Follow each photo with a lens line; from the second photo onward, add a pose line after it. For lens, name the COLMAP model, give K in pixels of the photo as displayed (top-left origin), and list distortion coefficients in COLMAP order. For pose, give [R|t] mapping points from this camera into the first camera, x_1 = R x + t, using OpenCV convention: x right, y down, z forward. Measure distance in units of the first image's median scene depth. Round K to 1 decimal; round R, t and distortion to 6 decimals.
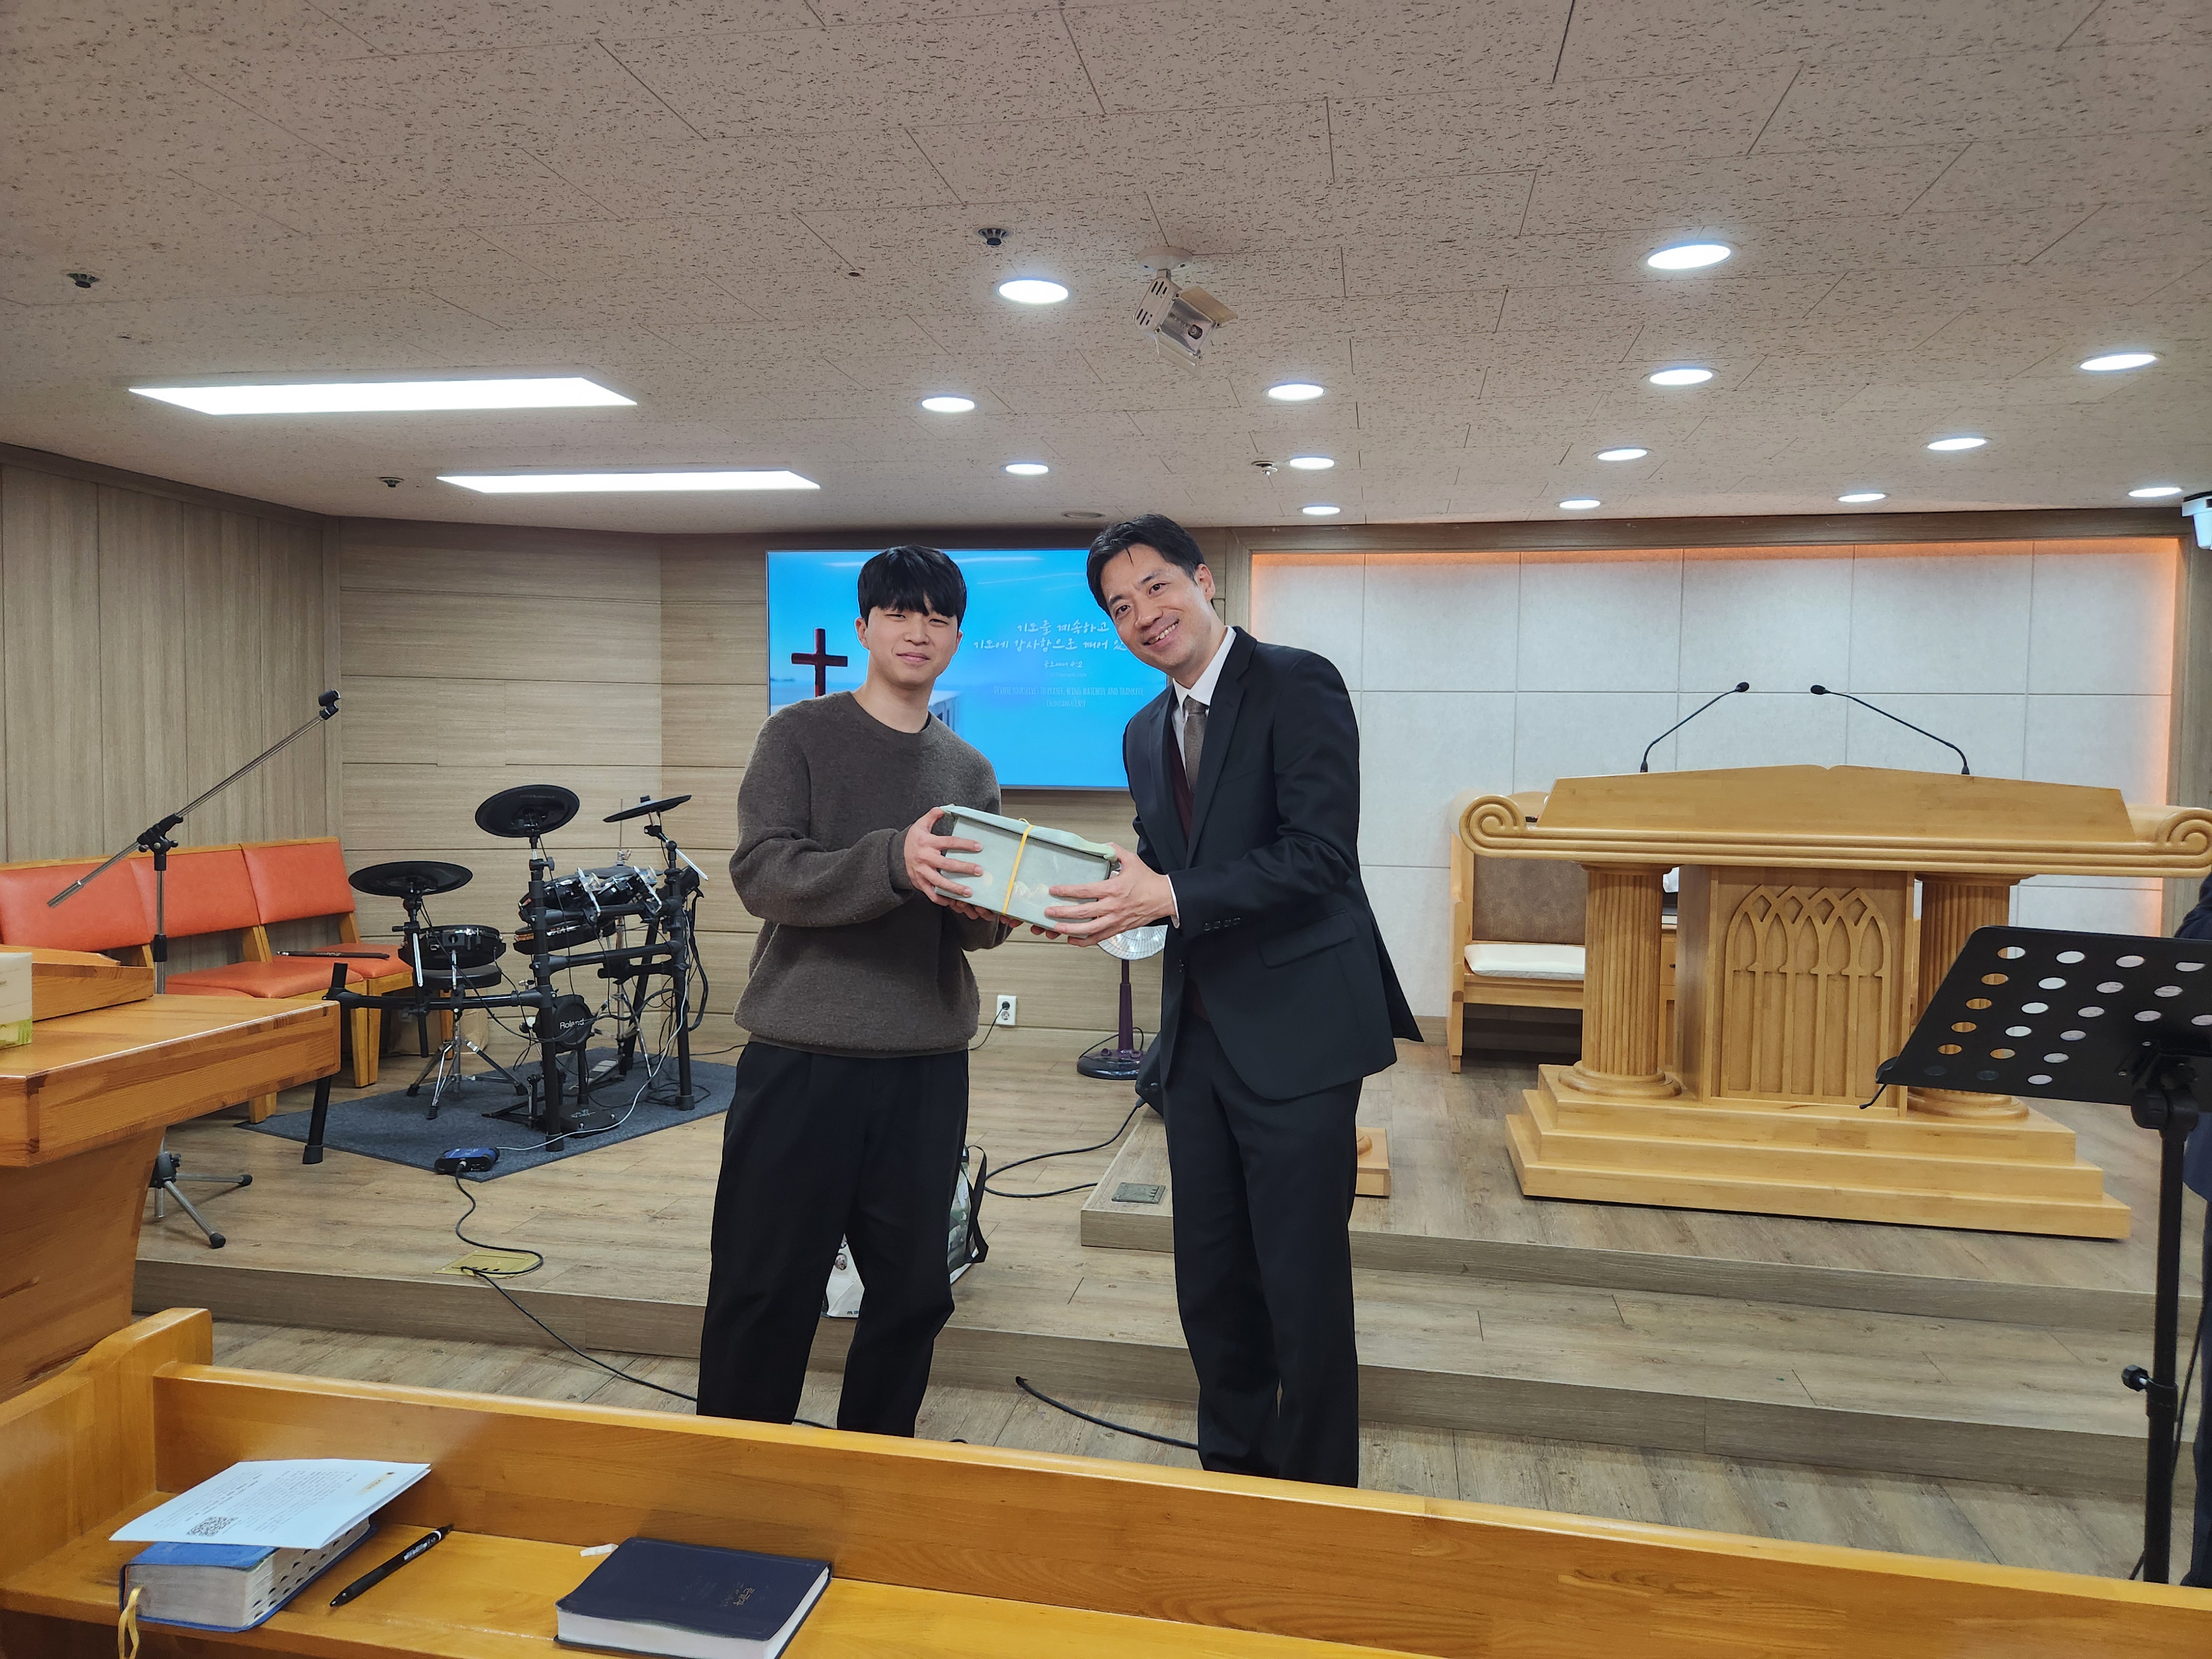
lens RADIAL K [[1471.7, 0, 1104.7], [0, 1471.7, 809.4], [0, 0, 1]] dist [0.077967, -0.068843]
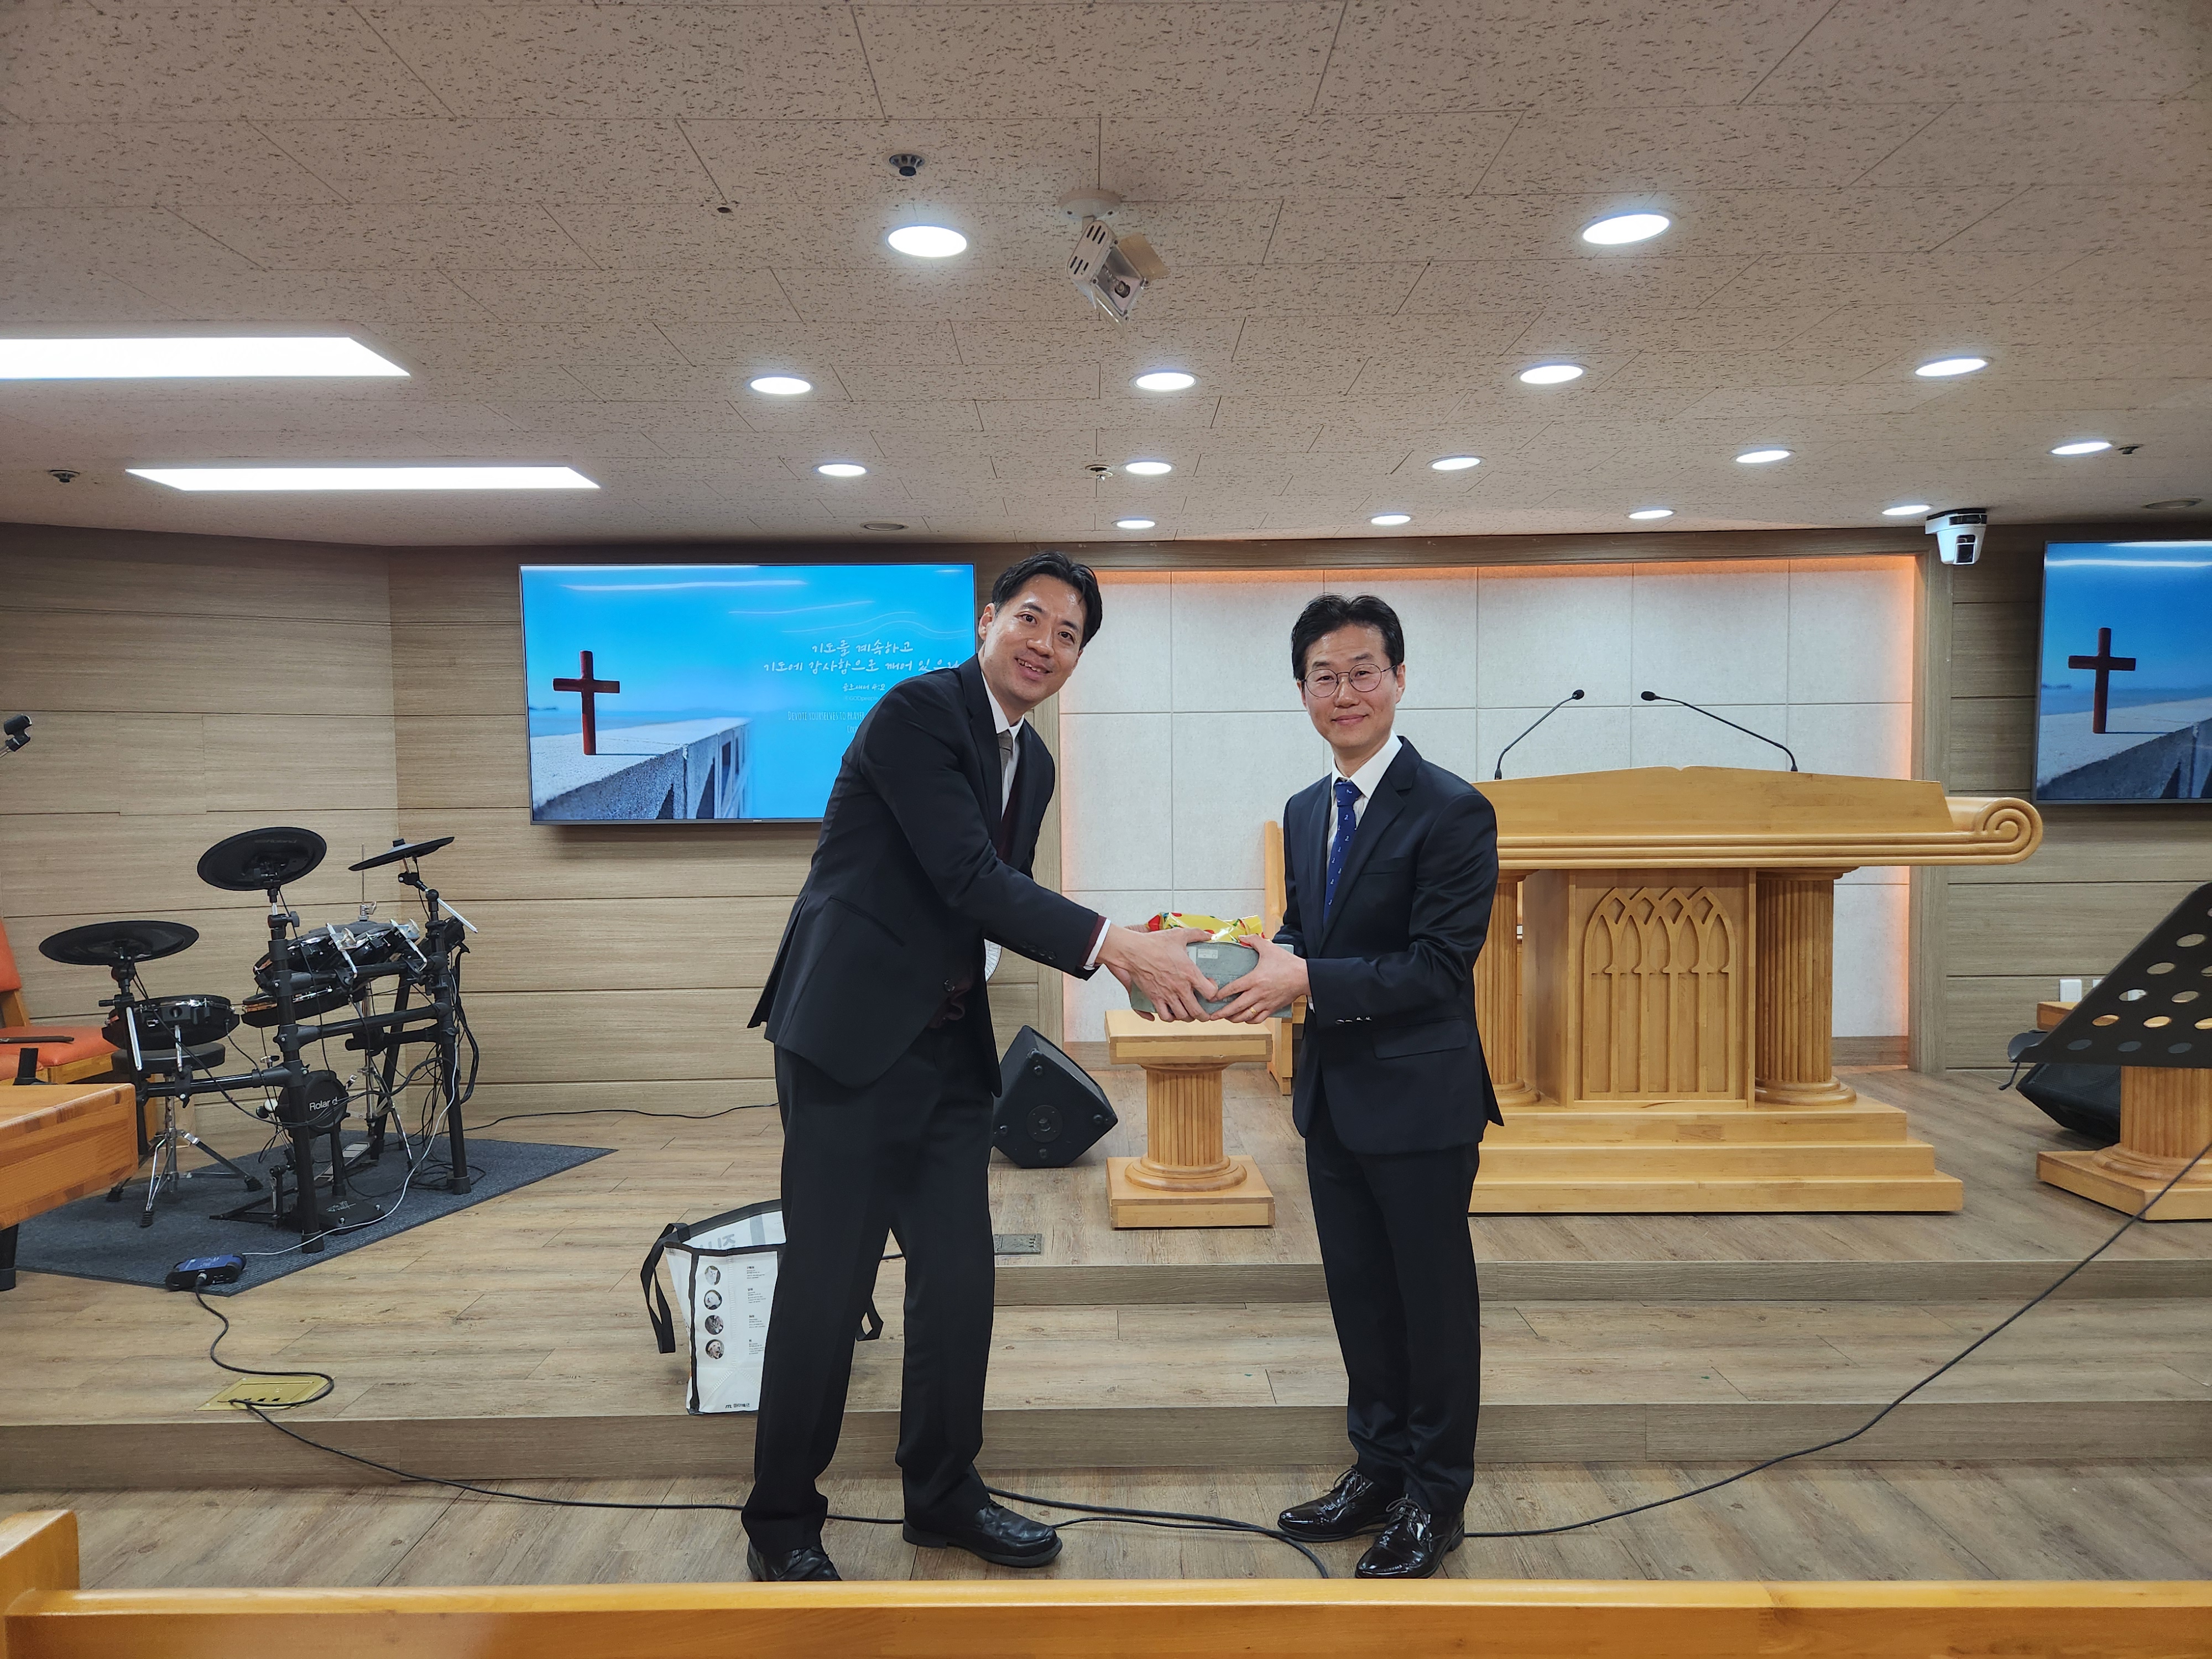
lens RADIAL K [[1468.0, 0, 1089.4], [0, 1468.0, 855.8], [0, 0, 1]] dist [0.078254, -0.065783]
pose [[0.982147, -0.032835, 0.185227, -0.106176], [0.032474, 0.999460, 0.004981, 0.013939], [-0.185290, 0.001123, 0.982683, 0.088949]]
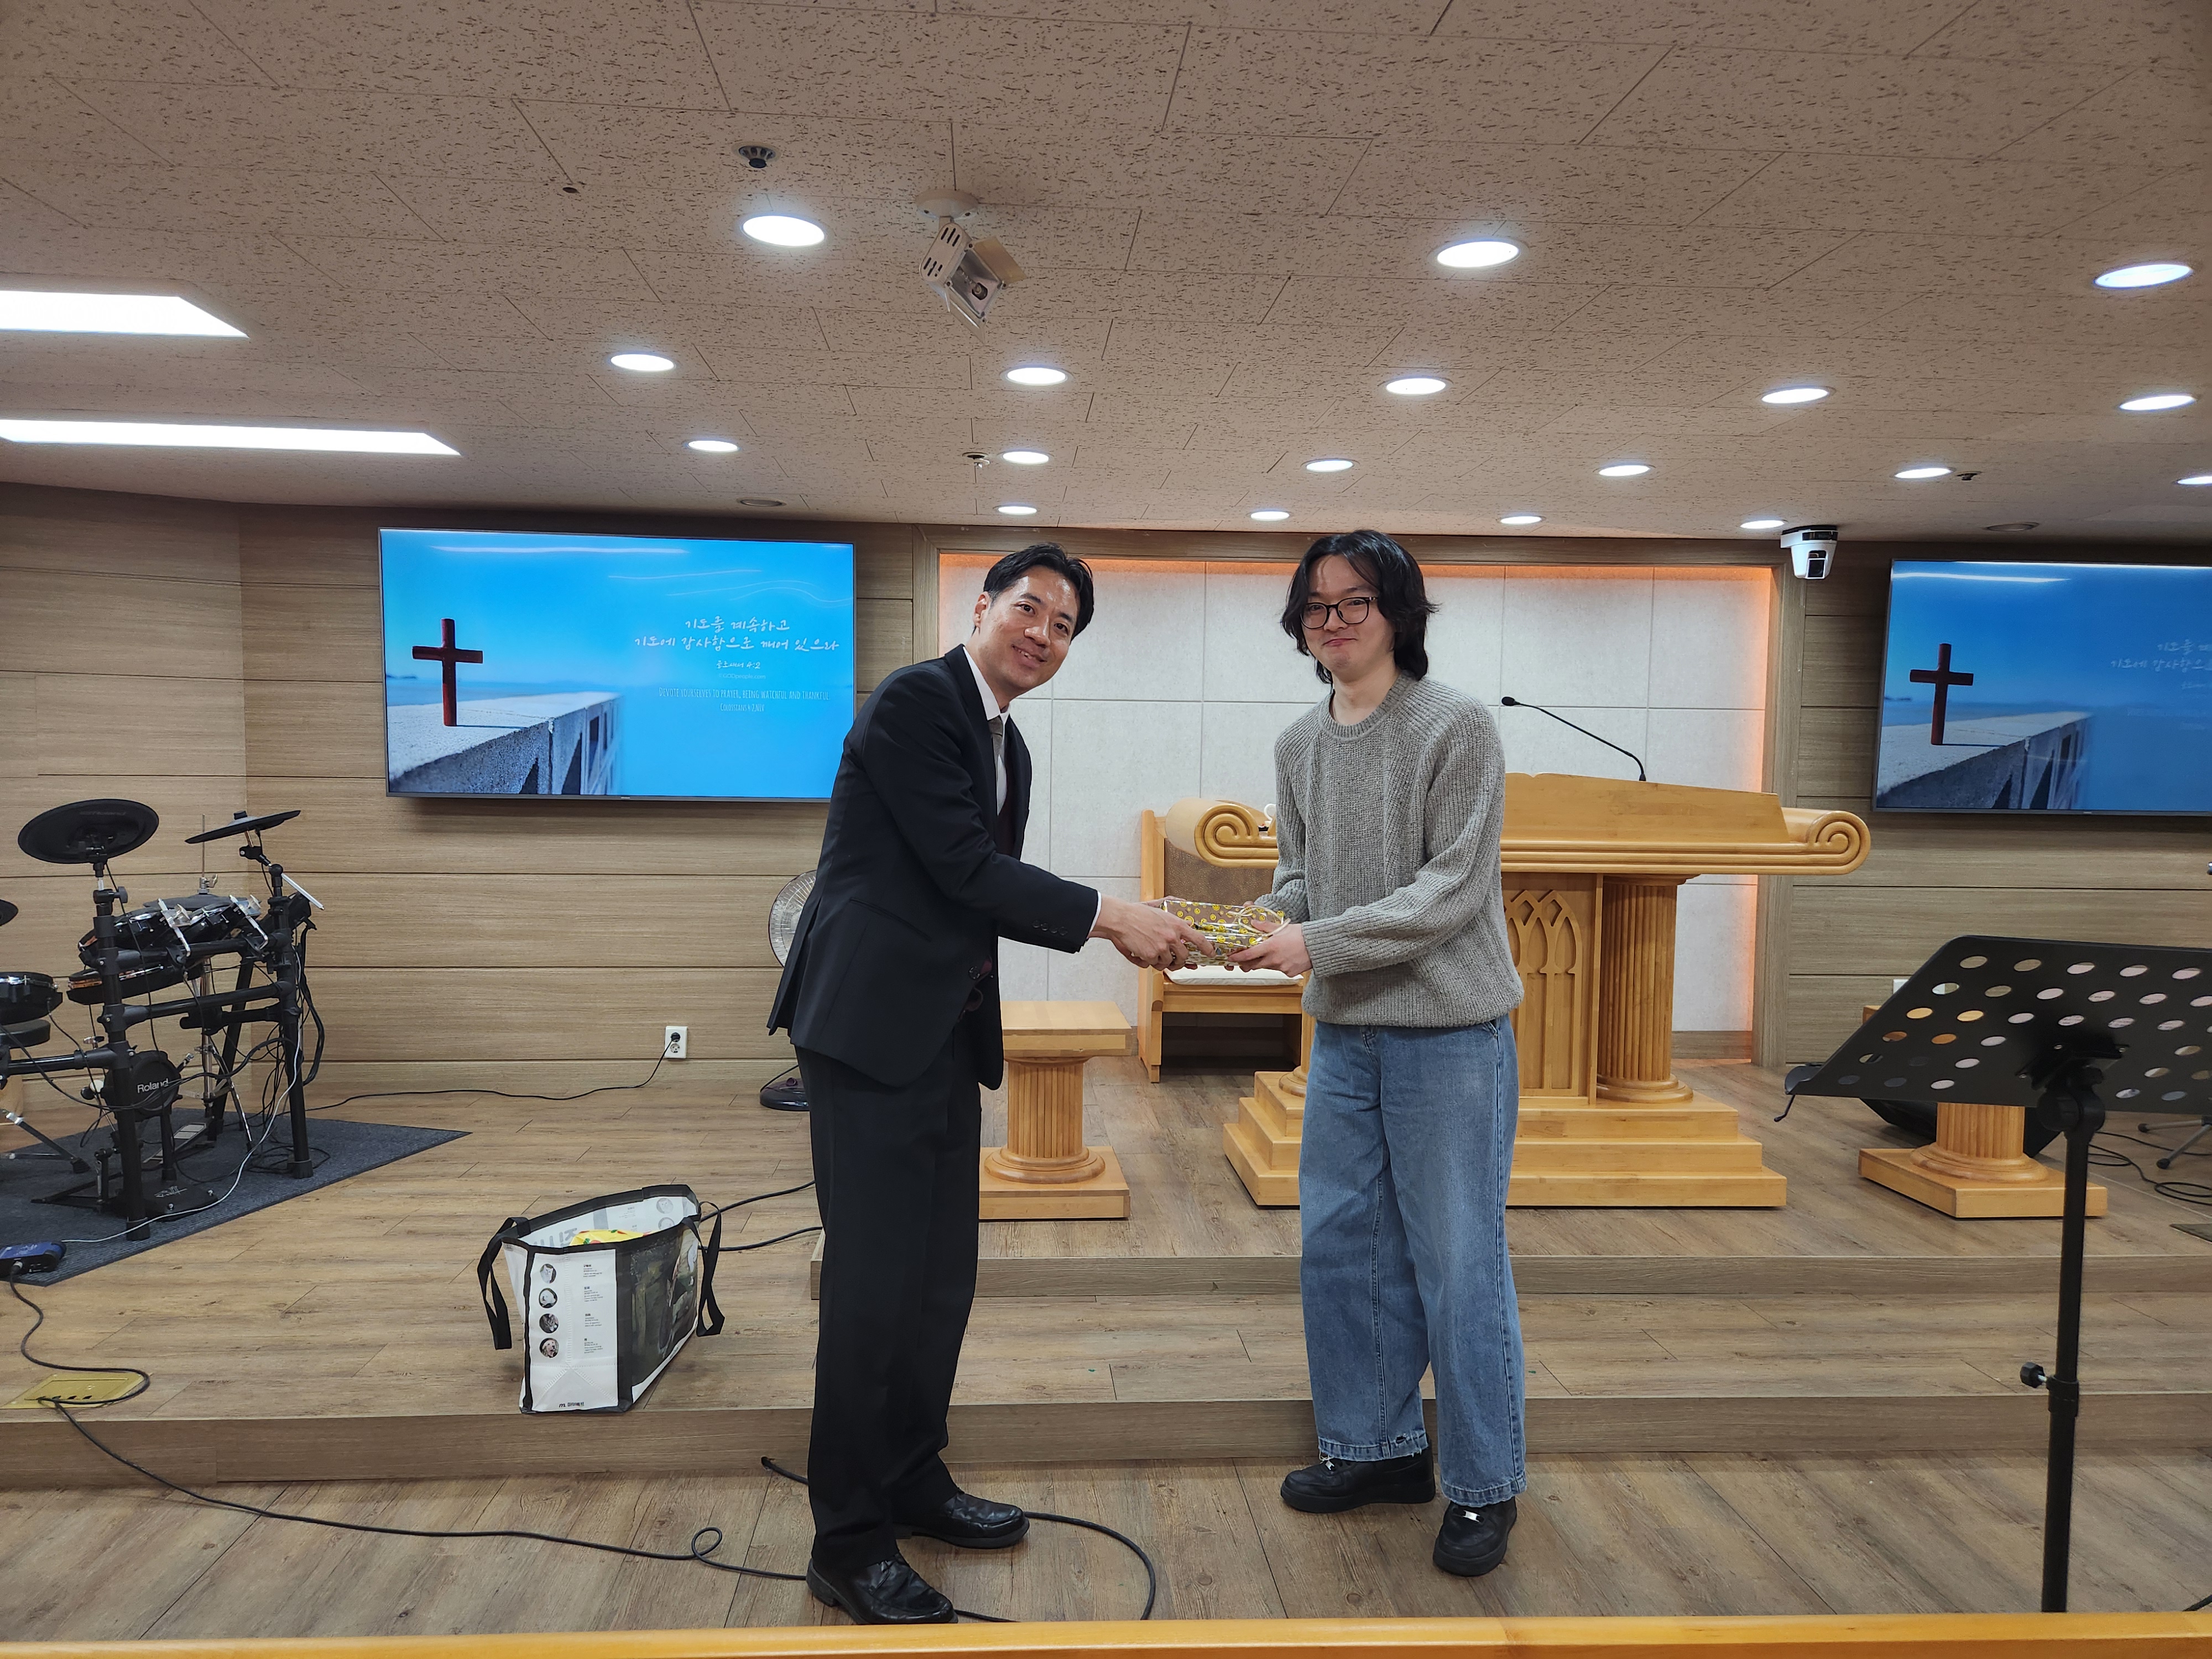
lens RADIAL K [[1468.3, 0, 1081.7], [0, 1468.3, 849.4], [0, 0, 1]] dist [0.079640, -0.069028]
pose [[0.969051, -0.014602, 0.246428, -0.081472], [0.009531, 0.999718, 0.021760, -0.002176], [-0.246676, -0.018738, 0.968917, 0.082571]]
